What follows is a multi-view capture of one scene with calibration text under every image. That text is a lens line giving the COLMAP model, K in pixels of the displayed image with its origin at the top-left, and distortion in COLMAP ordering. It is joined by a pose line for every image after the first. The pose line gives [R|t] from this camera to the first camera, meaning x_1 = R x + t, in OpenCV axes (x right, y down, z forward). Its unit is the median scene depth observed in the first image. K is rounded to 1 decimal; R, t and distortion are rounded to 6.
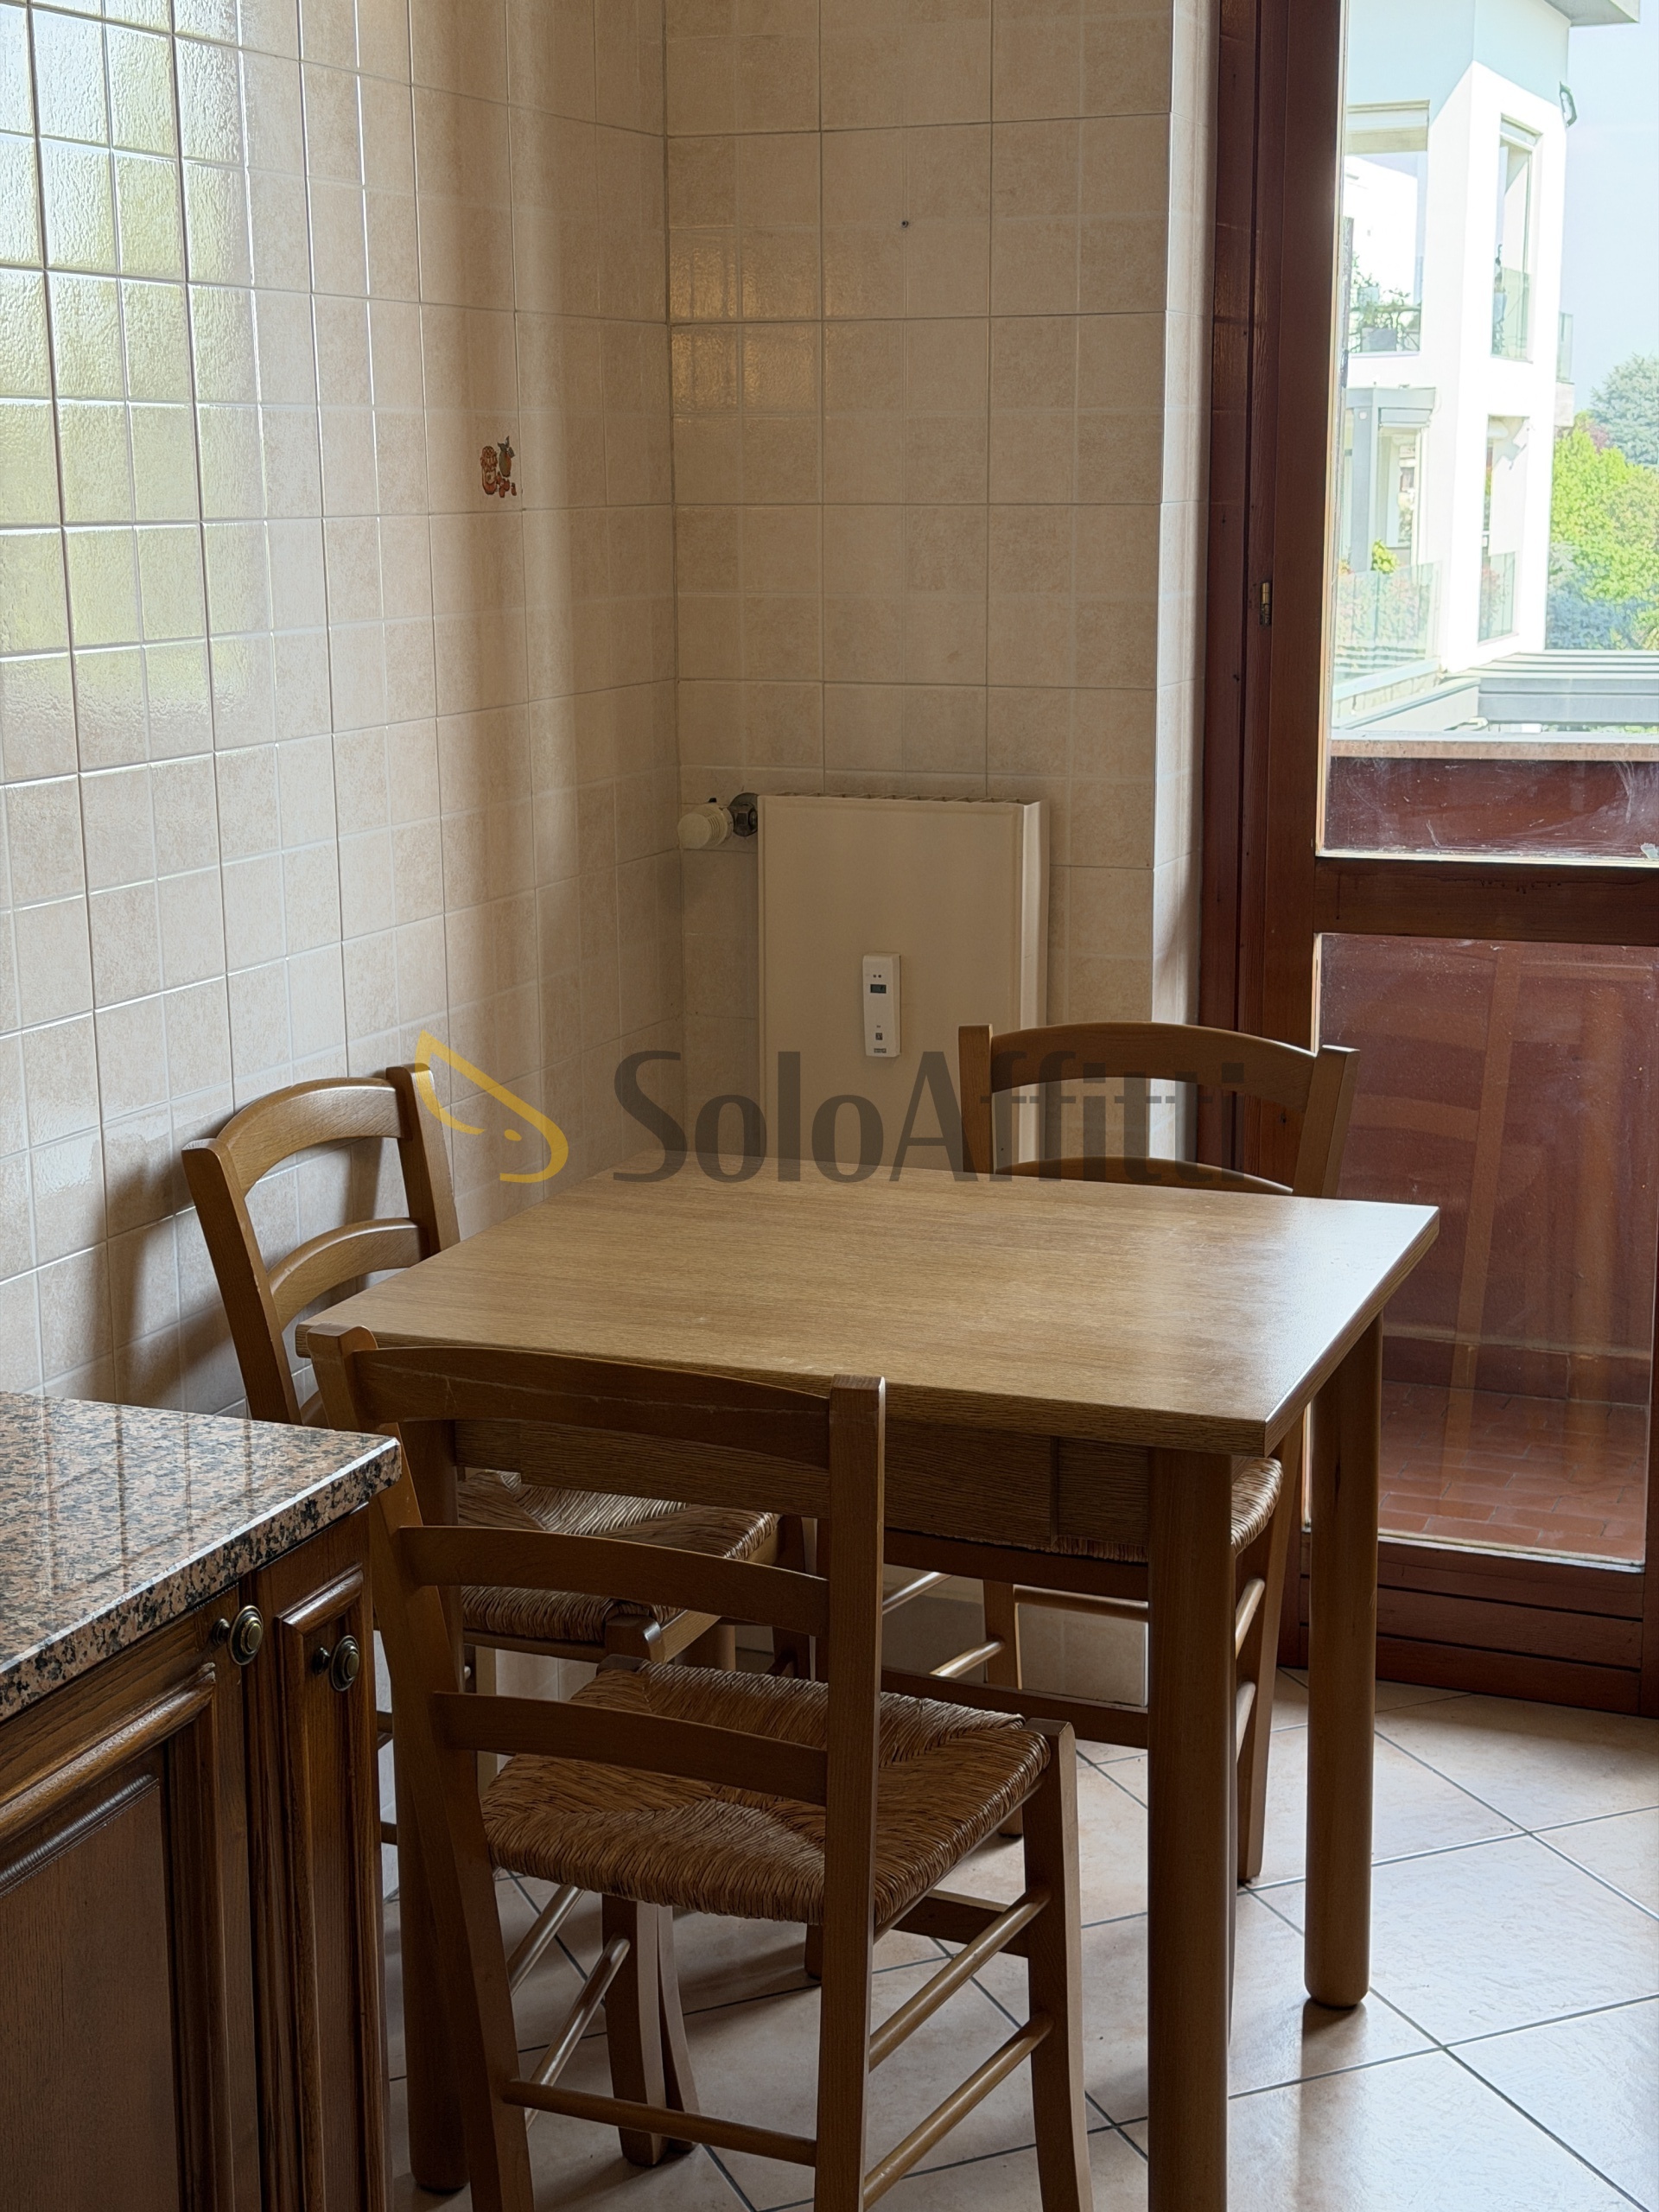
lens RADIAL K [[3072.9, 0, 839.0], [0, 3072.9, 1113.9], [0, 0, 1]] dist [0.096745, 0.000000]
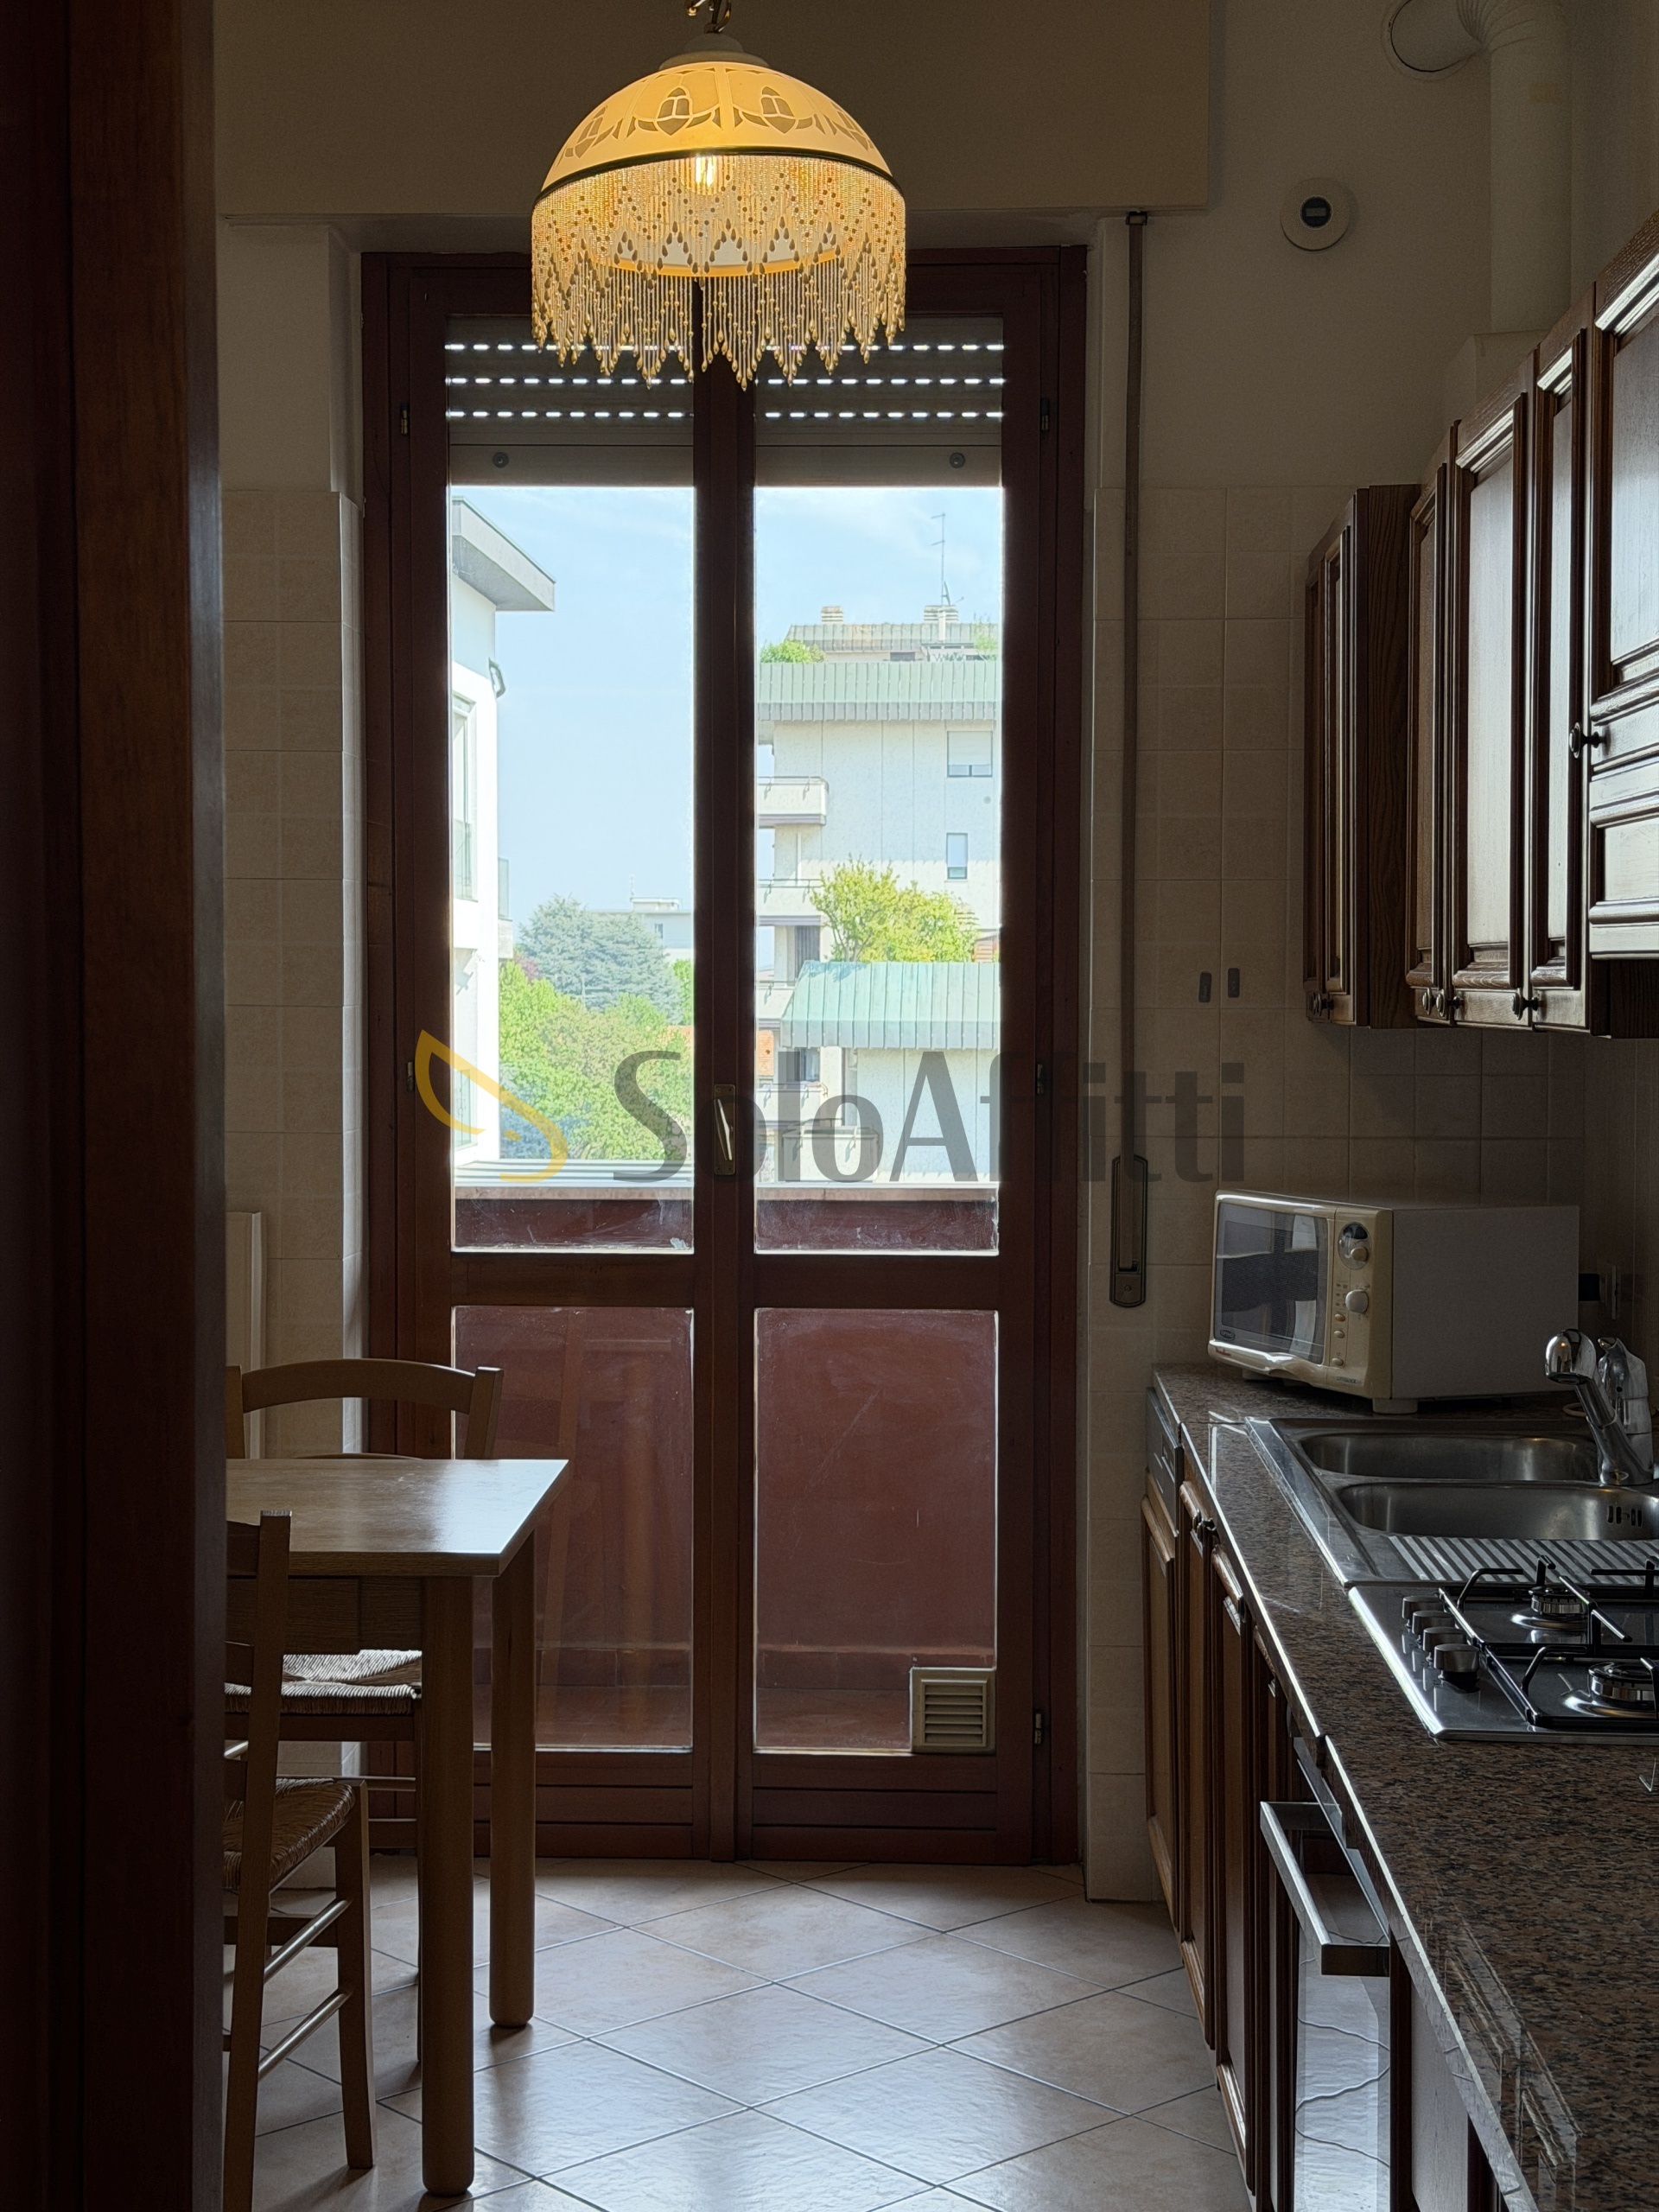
lens RADIAL K [[3072.9, 0, 828.6], [0, 3072.9, 1103.8], [0, 0, 1]] dist [0.096745, 0.000000]
pose [[0.944942, 0.001698, 0.327234, -0.107758], [0.053578, 0.985690, -0.159829, 0.063383], [-0.322822, 0.168561, 0.931329, -0.287594]]
